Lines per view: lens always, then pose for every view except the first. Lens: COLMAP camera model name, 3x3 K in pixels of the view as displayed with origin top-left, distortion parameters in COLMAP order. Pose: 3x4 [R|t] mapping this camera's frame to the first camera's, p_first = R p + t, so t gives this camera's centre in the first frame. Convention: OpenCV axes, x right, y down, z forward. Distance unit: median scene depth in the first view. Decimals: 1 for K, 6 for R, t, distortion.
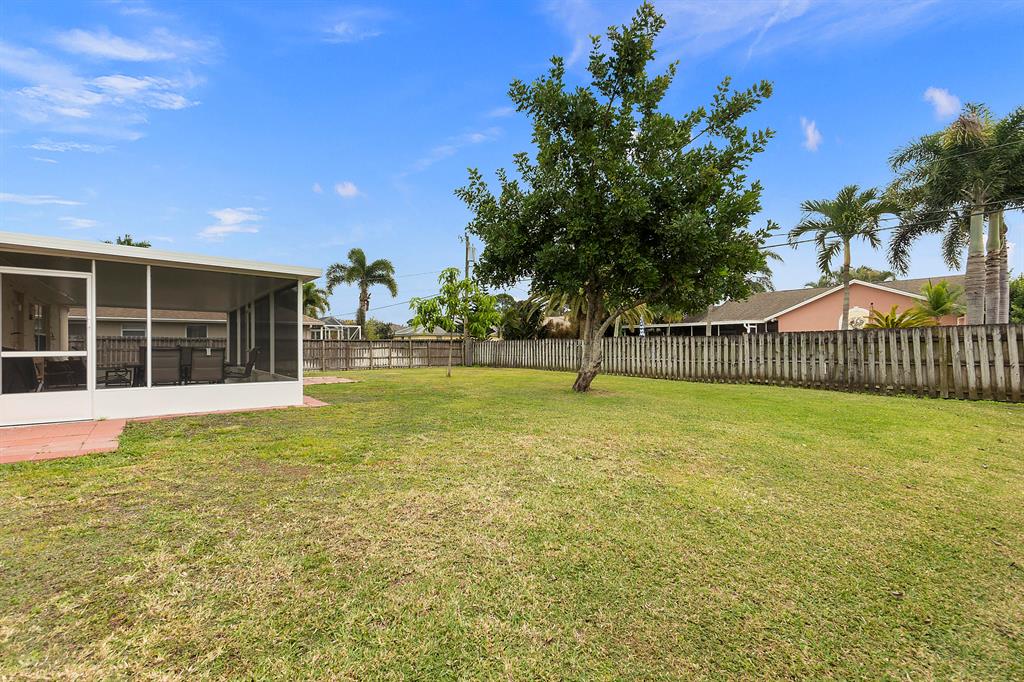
lens RADIAL K [[448.9, 0, 515.5], [0, 448.9, 330.3], [0, 0, 1]] dist [-0.003275, 0.000034]
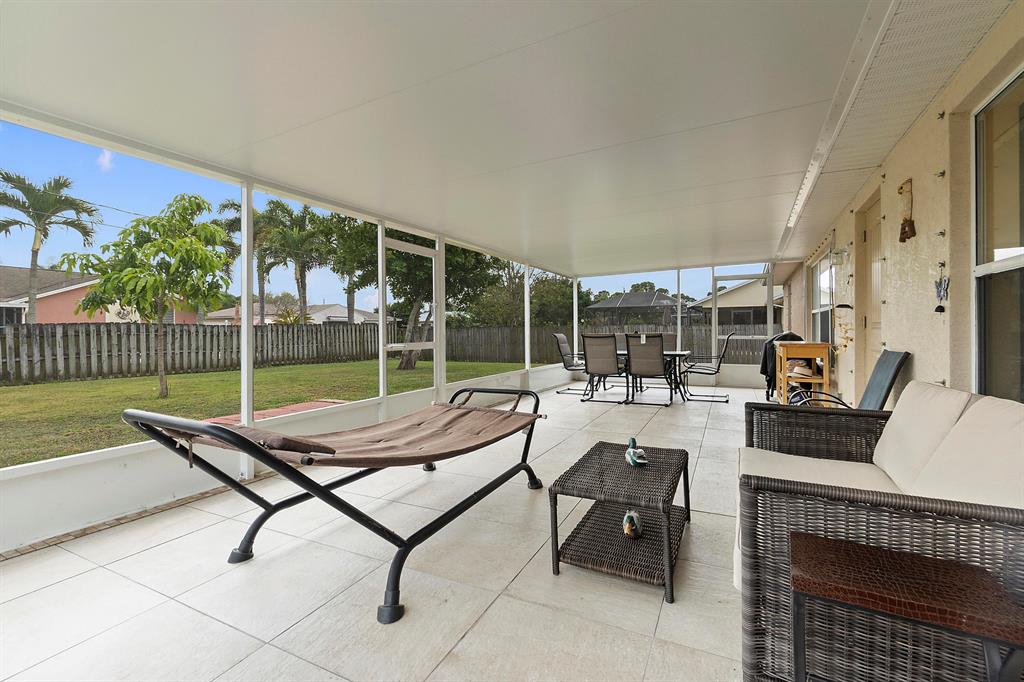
lens RADIAL K [[448.9, 0, 515.5], [0, 448.9, 330.3], [0, 0, 1]] dist [-0.003275, 0.000034]
pose [[-0.404702, 0.017176, 0.914287, -0.827350], [-0.011324, 0.999653, -0.023792, 0.043854], [-0.914378, -0.019982, -0.404367, 0.879995]]
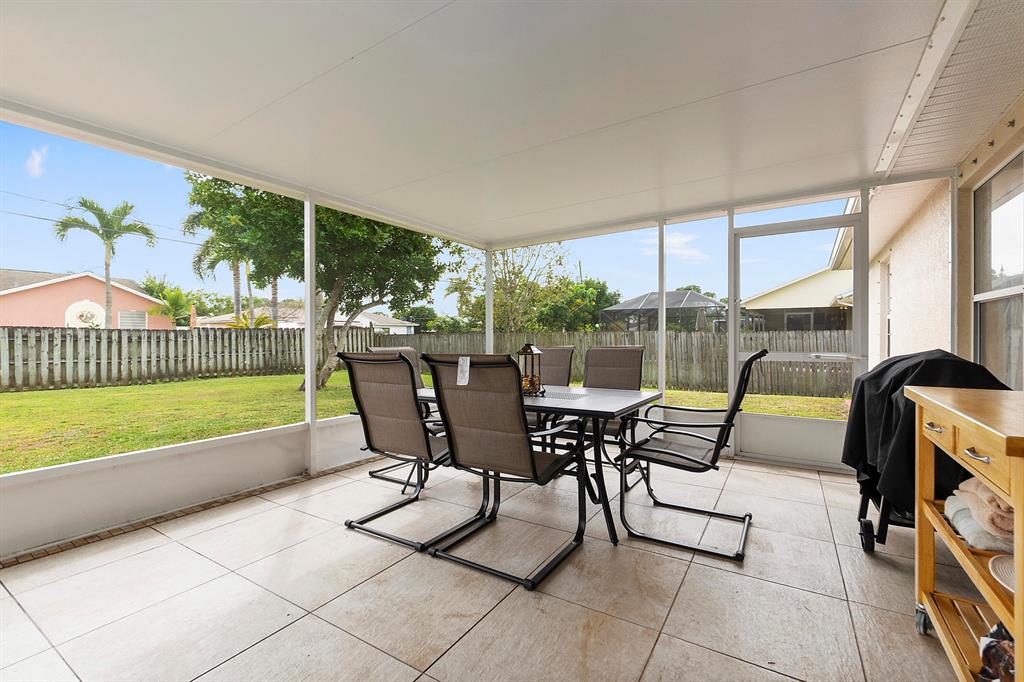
lens RADIAL K [[450.8, 0, 512.0], [0, 450.8, 341.0], [0, 0, 1]] dist [0.002172, 0.000123]
pose [[-0.313112, 0.004843, 0.949704, -0.639745], [-0.018478, 0.999767, -0.011190, 0.033022], [-0.949536, -0.021053, -0.312949, 0.647093]]
